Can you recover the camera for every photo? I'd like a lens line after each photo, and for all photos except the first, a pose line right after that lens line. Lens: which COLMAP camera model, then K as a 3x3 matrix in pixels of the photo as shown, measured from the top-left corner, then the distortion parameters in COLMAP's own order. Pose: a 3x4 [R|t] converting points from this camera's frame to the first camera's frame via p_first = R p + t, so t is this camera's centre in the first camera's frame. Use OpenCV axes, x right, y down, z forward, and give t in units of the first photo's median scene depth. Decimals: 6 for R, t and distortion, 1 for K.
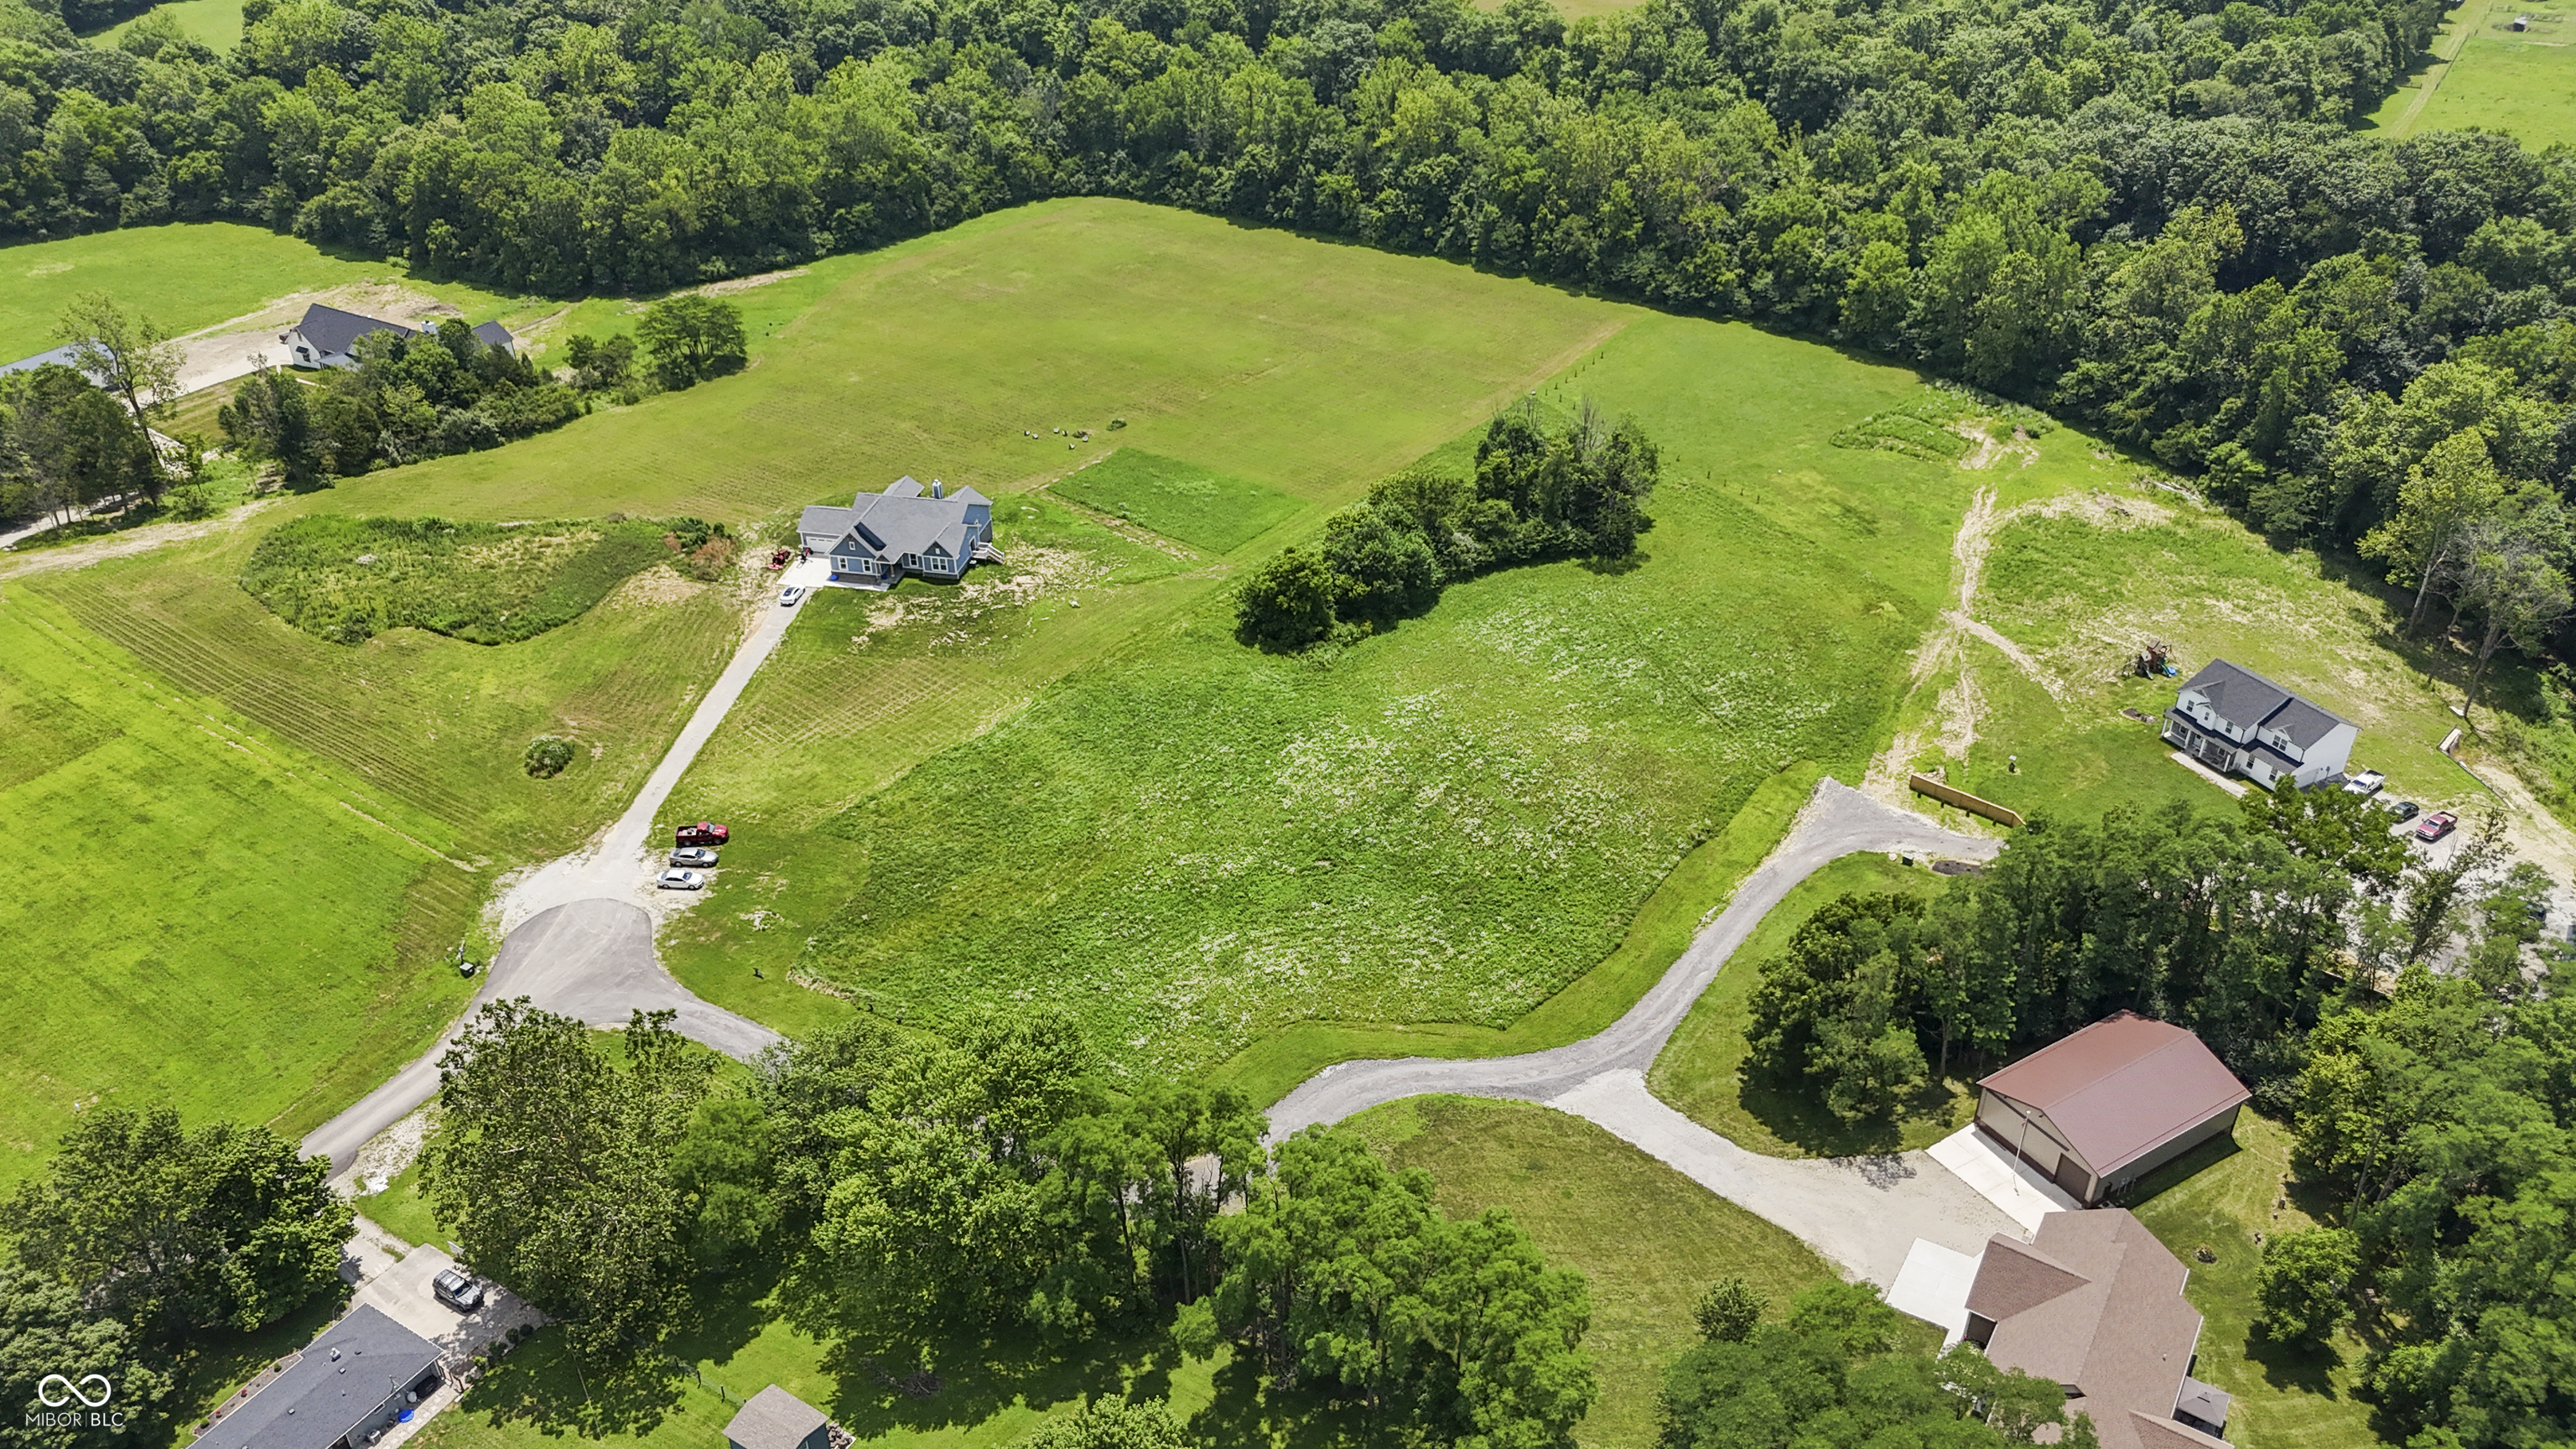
lens RADIAL K [[1916.5, 0, 1292.4], [0, 1916.5, 707.9], [0, 0, 1]] dist [0.056596, -0.047315]
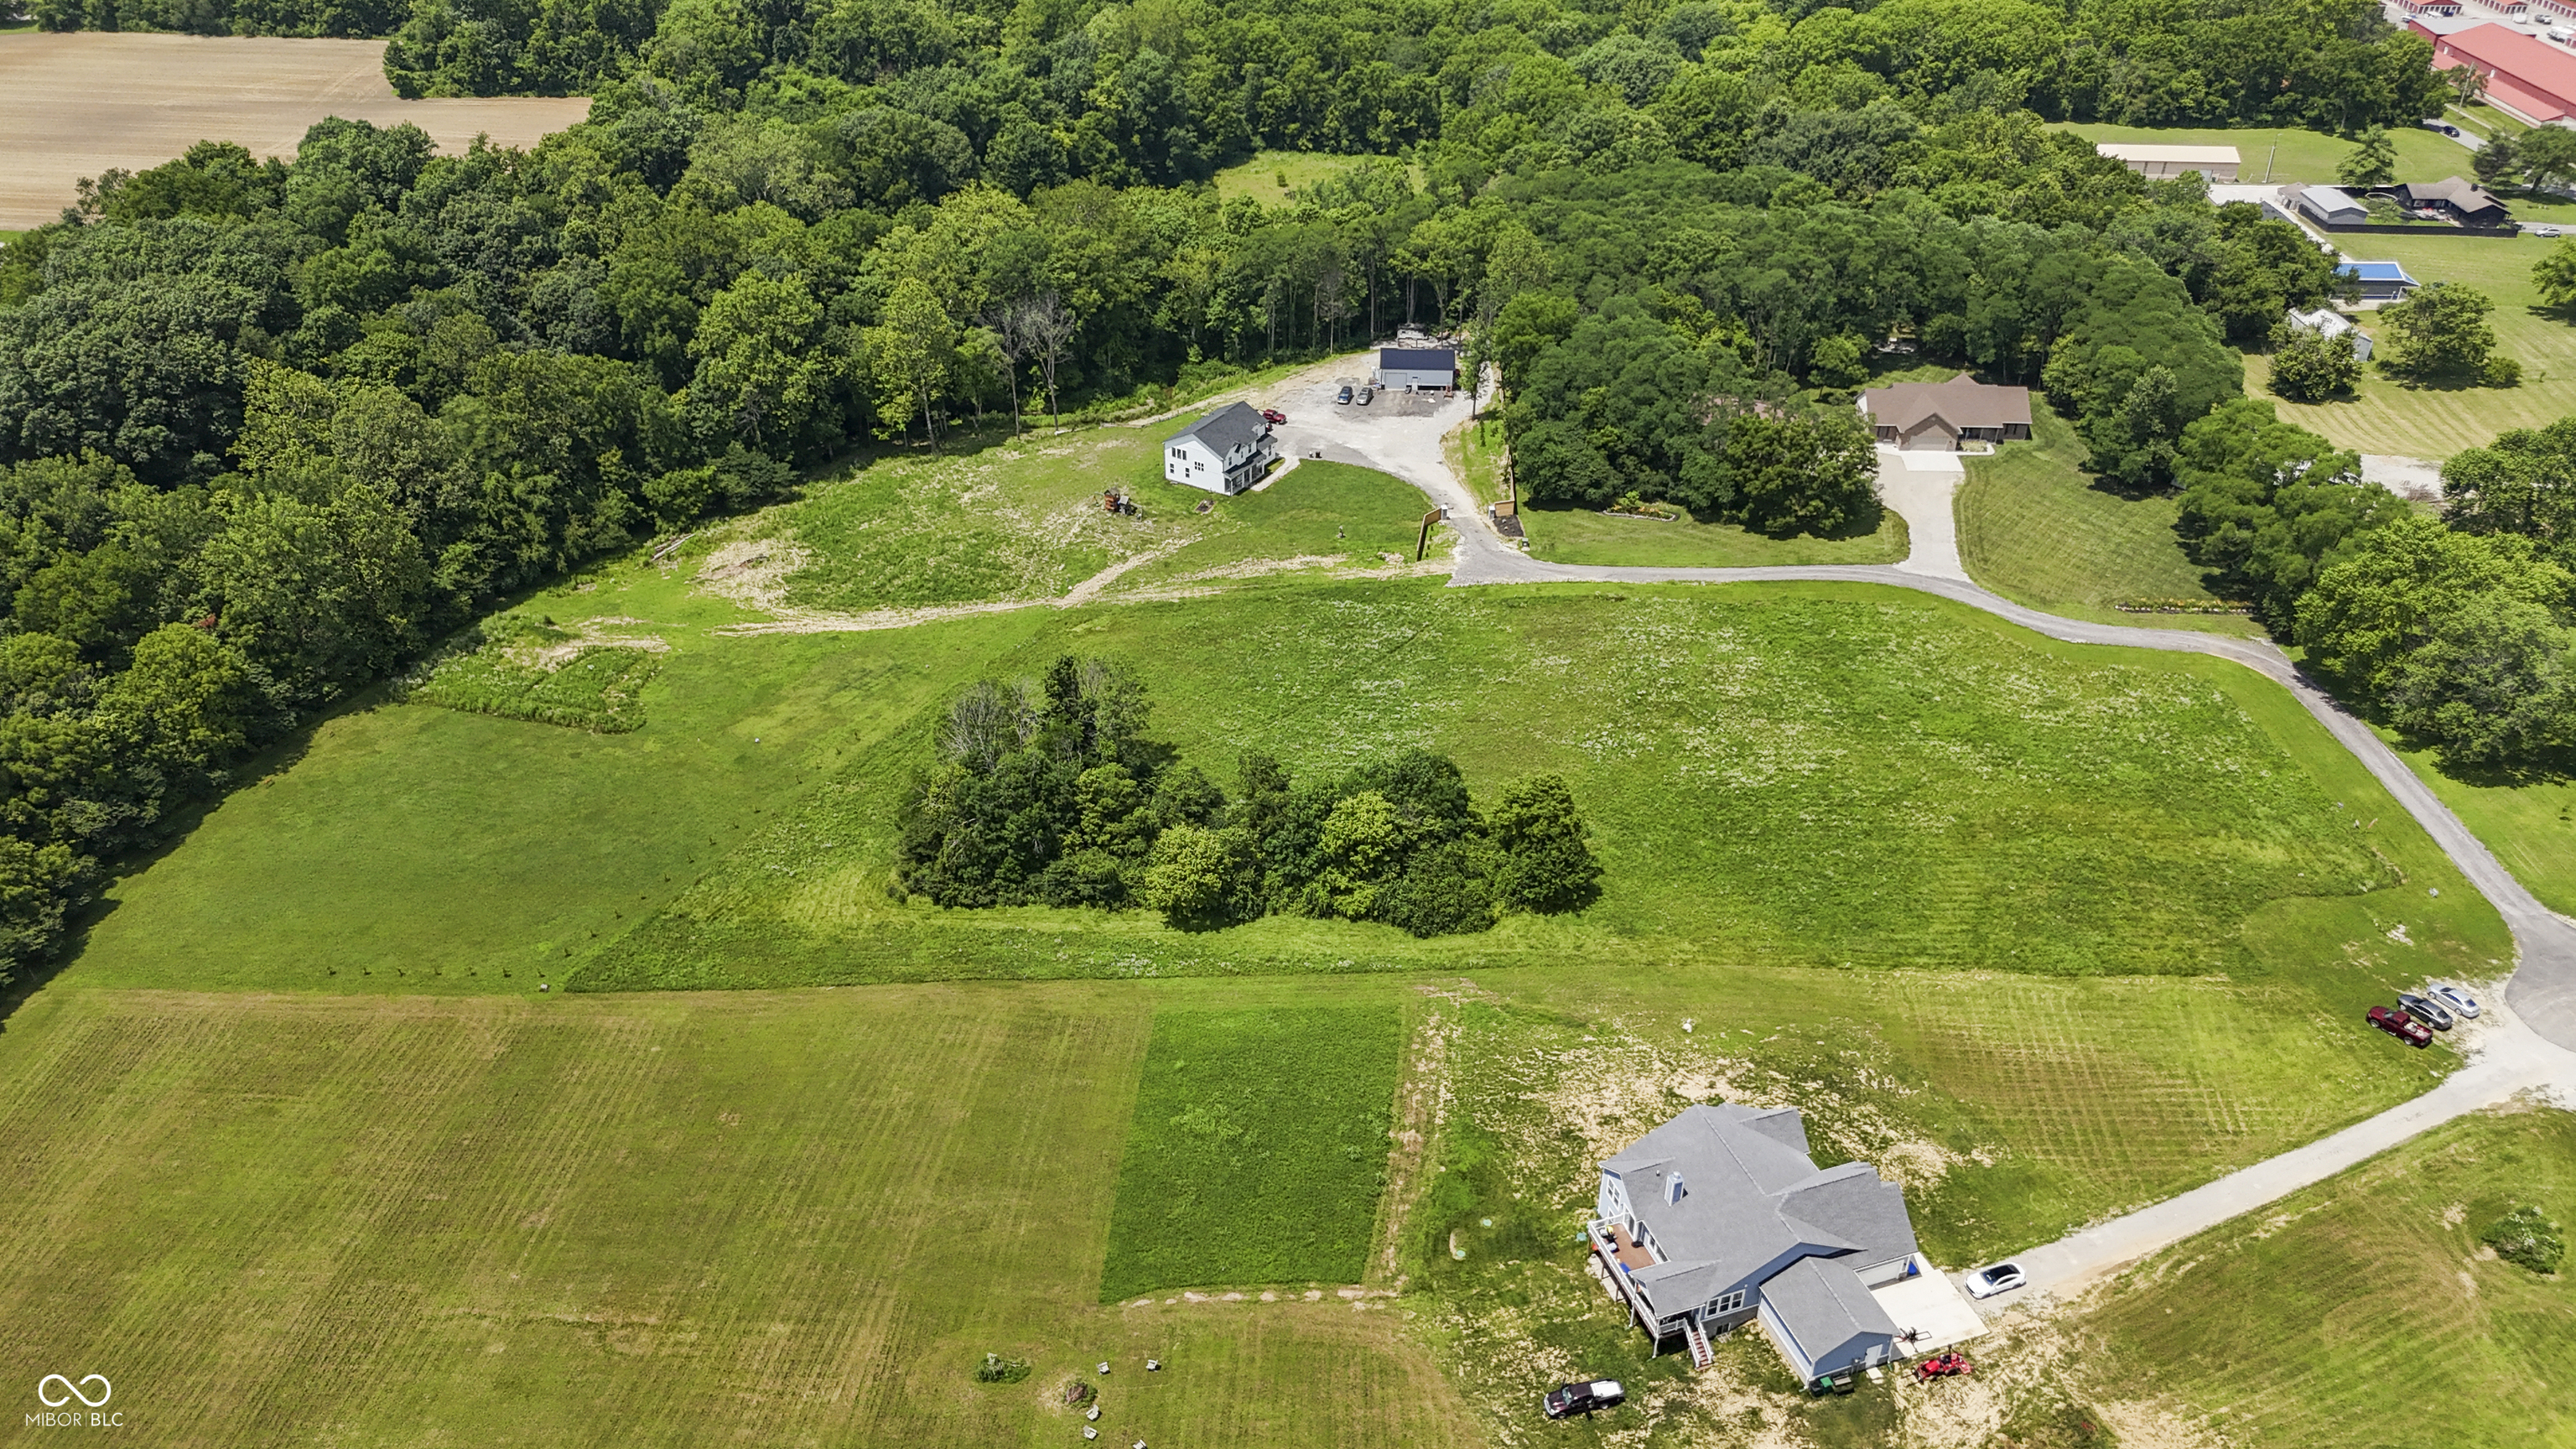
lens RADIAL K [[1916.5, 0, 1292.4], [0, 1916.5, 707.9], [0, 0, 1]] dist [0.056596, -0.047315]
pose [[-0.502955, -0.451986, 0.736713, -0.409134], [0.453669, 0.587455, 0.670135, -0.534909], [-0.735677, 0.671271, -0.090412, 0.869807]]
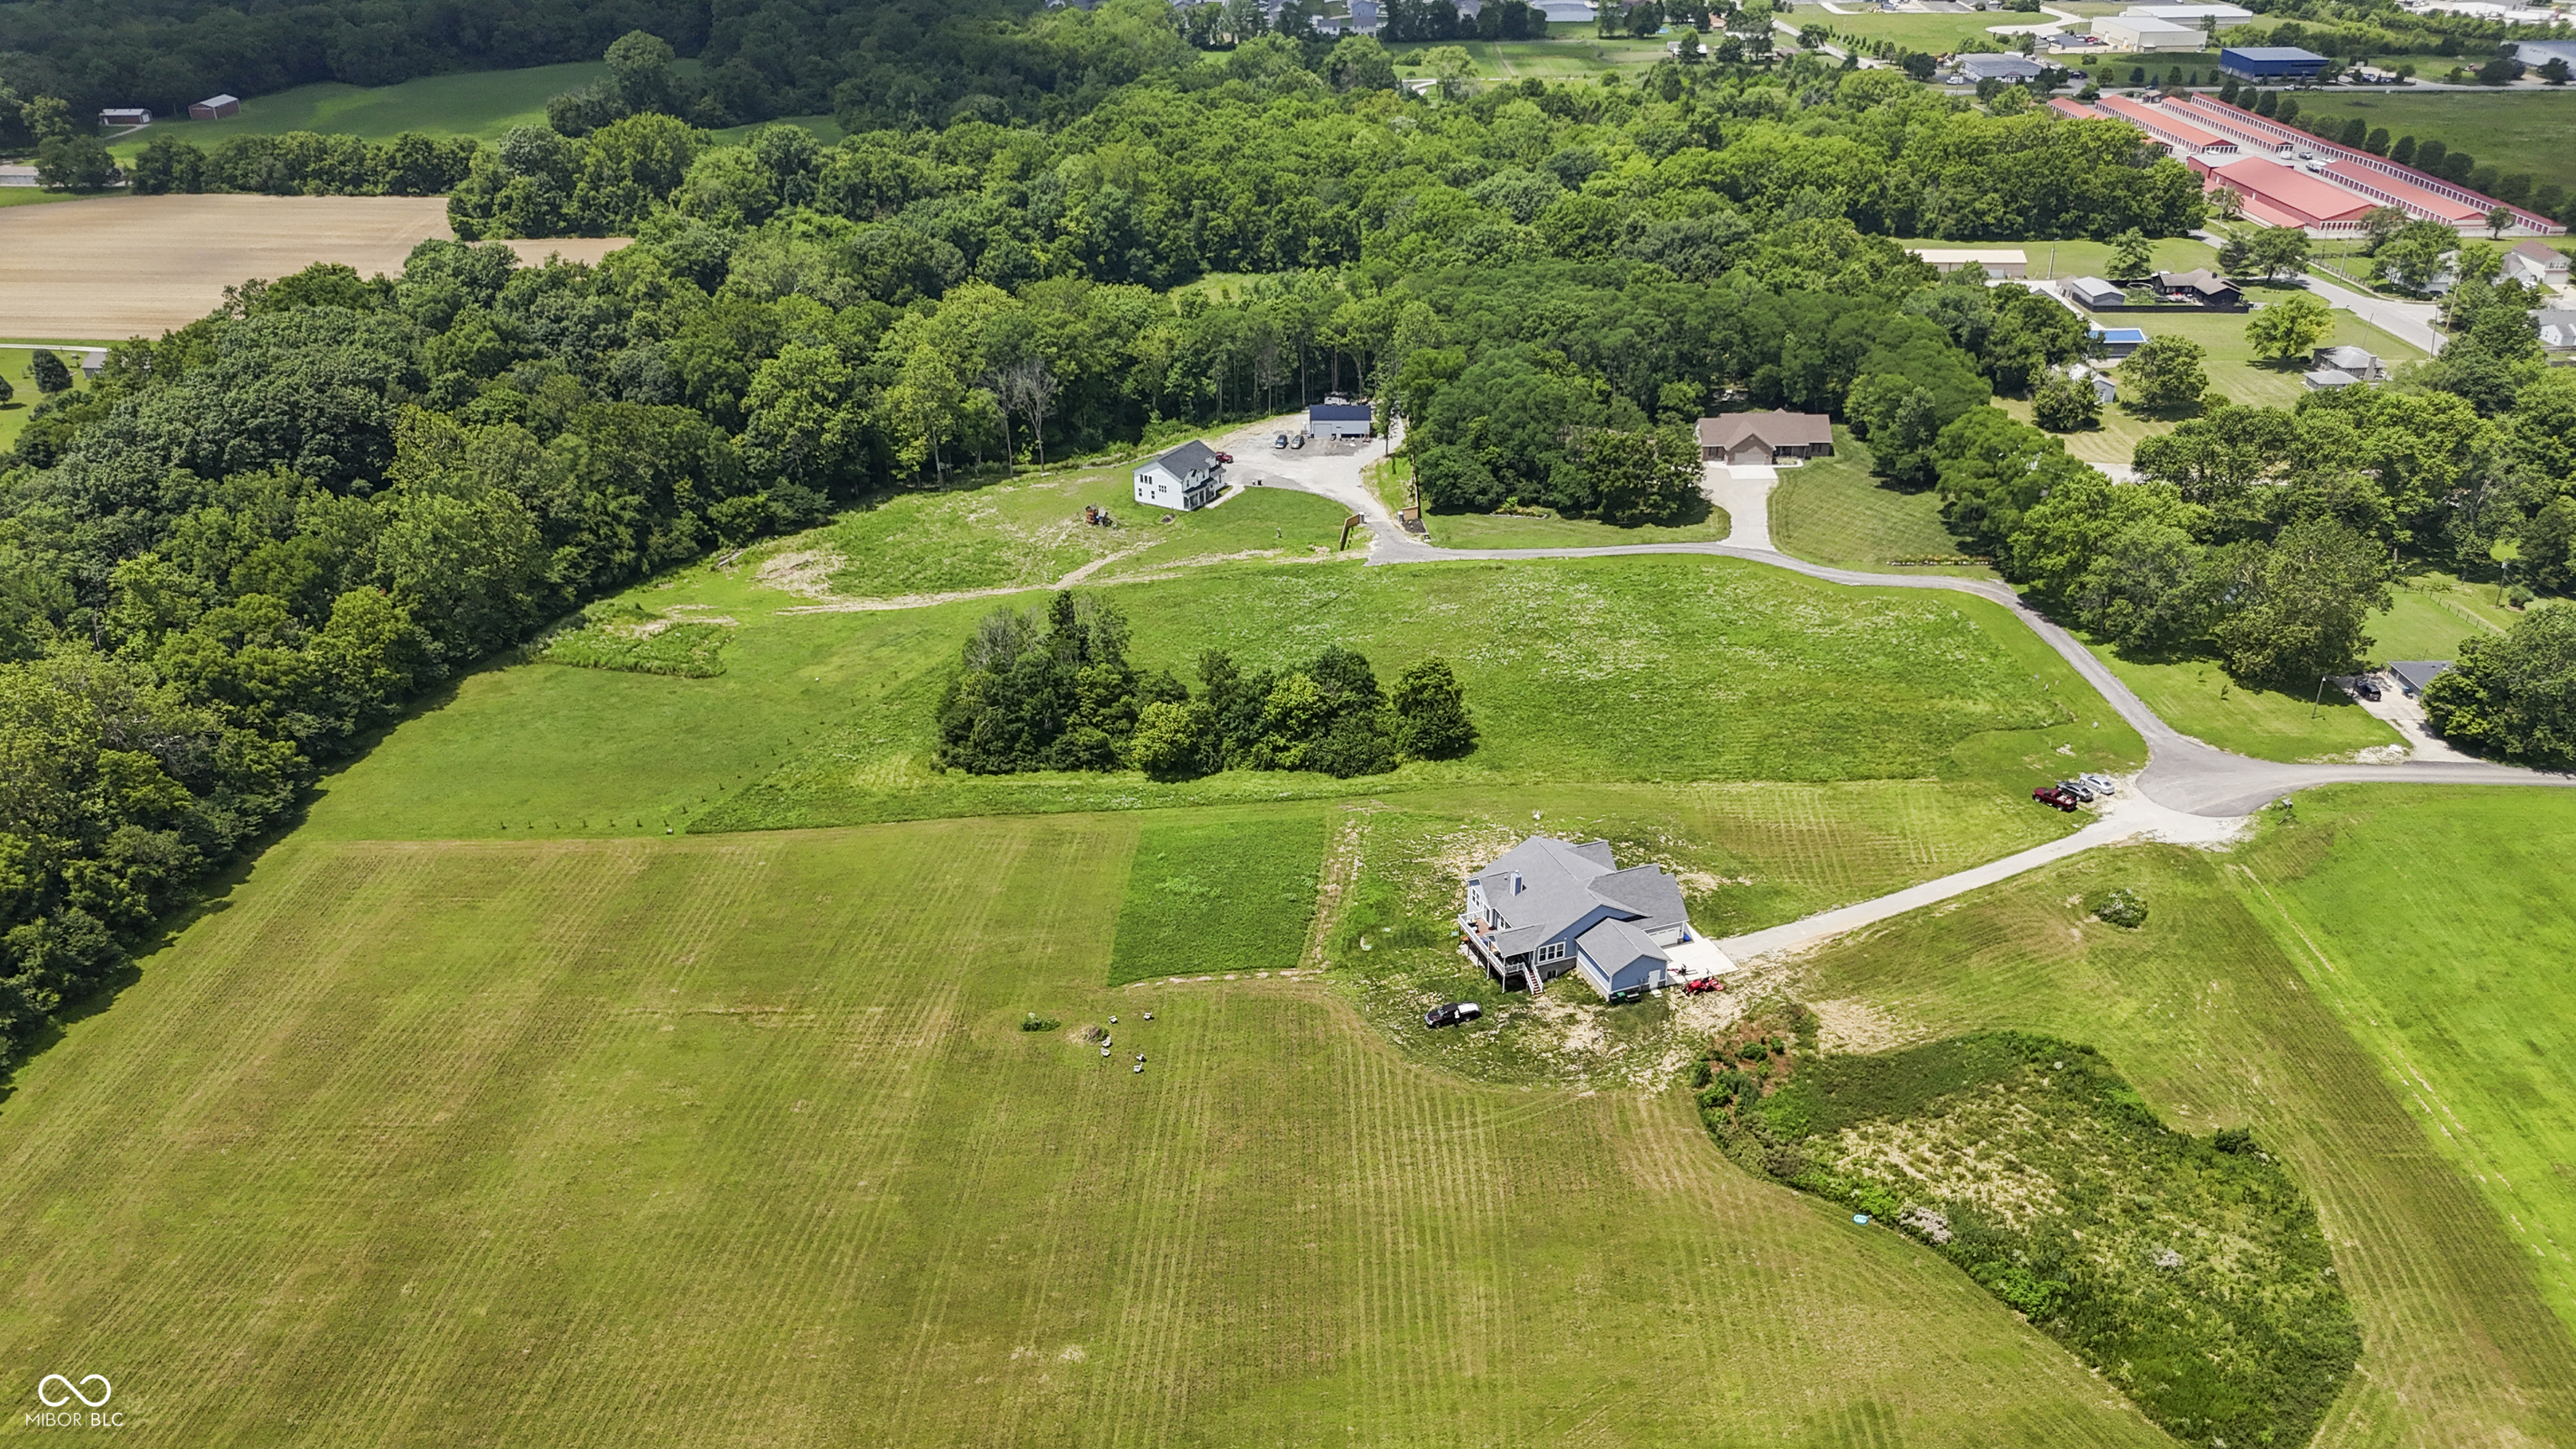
lens RADIAL K [[1916.5, 0, 1292.4], [0, 1916.5, 707.9], [0, 0, 1]] dist [0.056596, -0.047315]
pose [[-0.529789, -0.370133, 0.763102, -0.607745], [0.452190, 0.637928, 0.623355, -0.594016], [-0.717529, 0.675314, -0.170597, 0.967307]]
